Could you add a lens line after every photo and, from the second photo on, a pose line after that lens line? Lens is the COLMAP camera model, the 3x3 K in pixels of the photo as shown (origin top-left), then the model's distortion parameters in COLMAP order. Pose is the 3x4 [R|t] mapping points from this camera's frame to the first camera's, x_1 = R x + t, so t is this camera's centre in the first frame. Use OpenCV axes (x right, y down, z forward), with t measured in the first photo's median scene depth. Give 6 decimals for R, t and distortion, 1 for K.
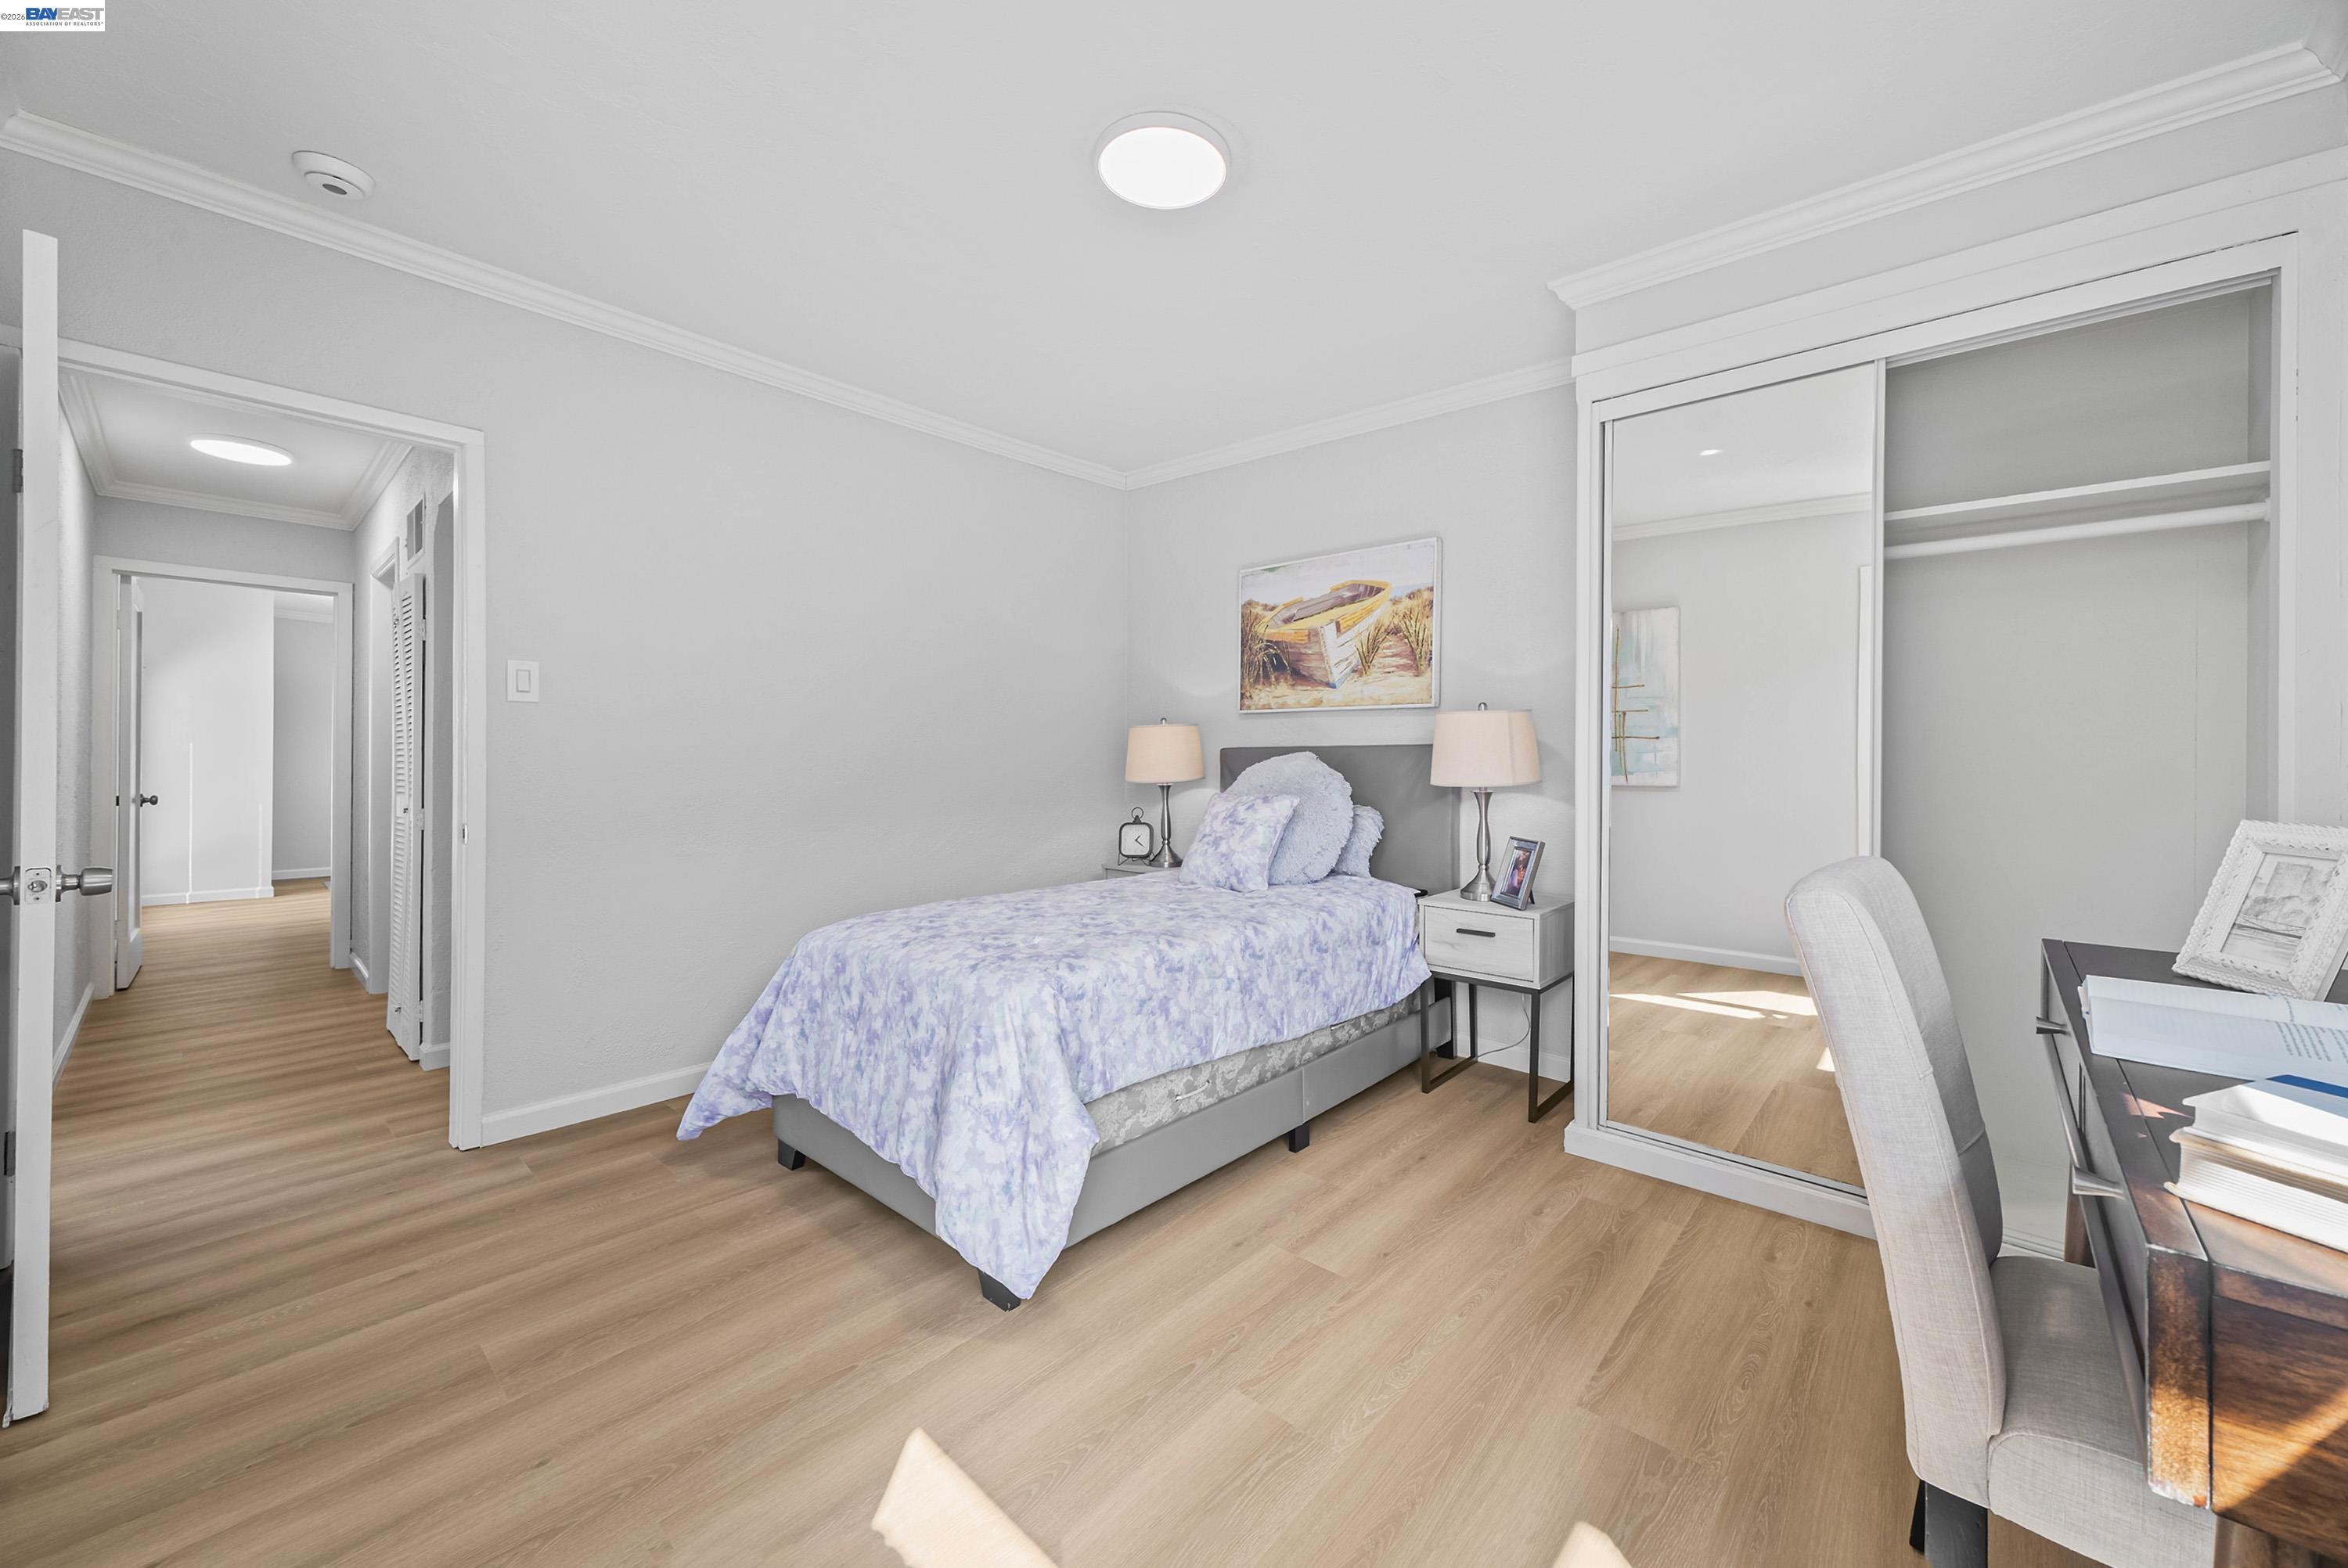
lens RADIAL K [[904.8, 0, 1174.3], [0, 904.8, 762.4], [0, 0, 1]] dist [-0.001529, 0.002055]
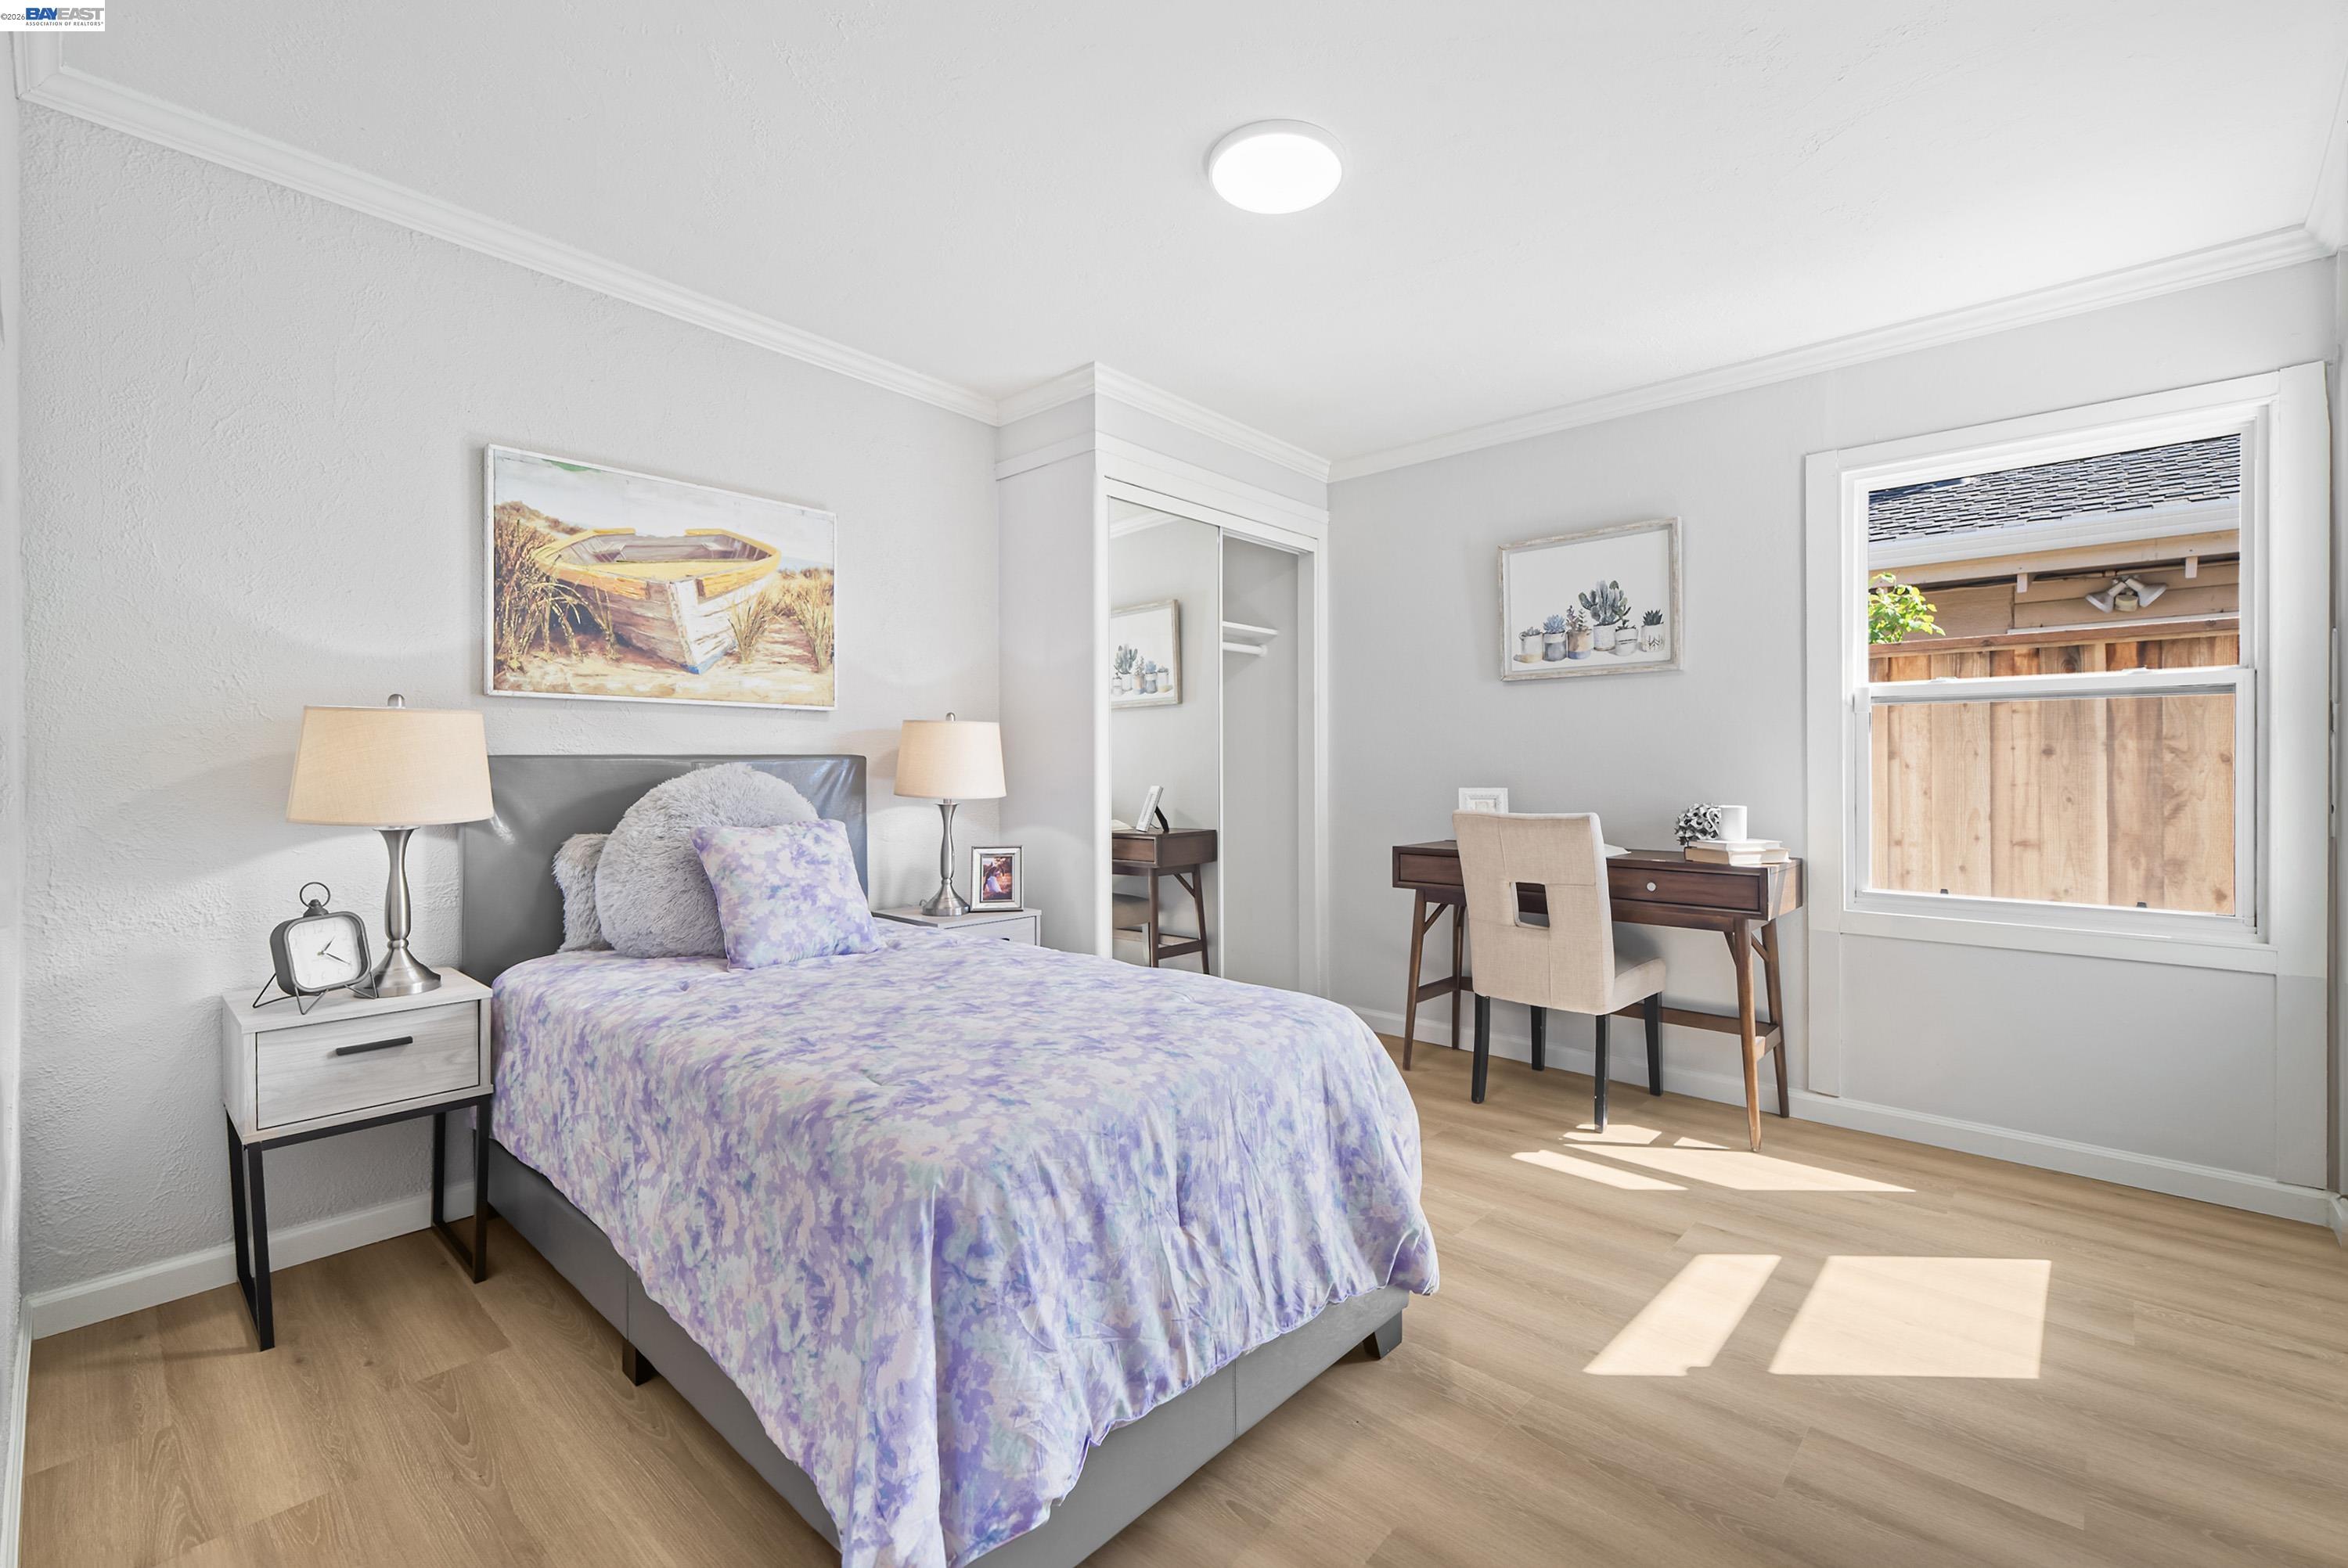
lens RADIAL K [[1056.7, 0, 1180.3], [0, 1056.7, 783.8], [0, 0, 1]] dist [0.041169, -0.004778]
pose [[-0.002454, -0.018371, 0.999828, -0.658352], [0.011171, 0.999768, 0.018397, -0.006516], [-0.999935, 0.011214, -0.002248, 0.616734]]
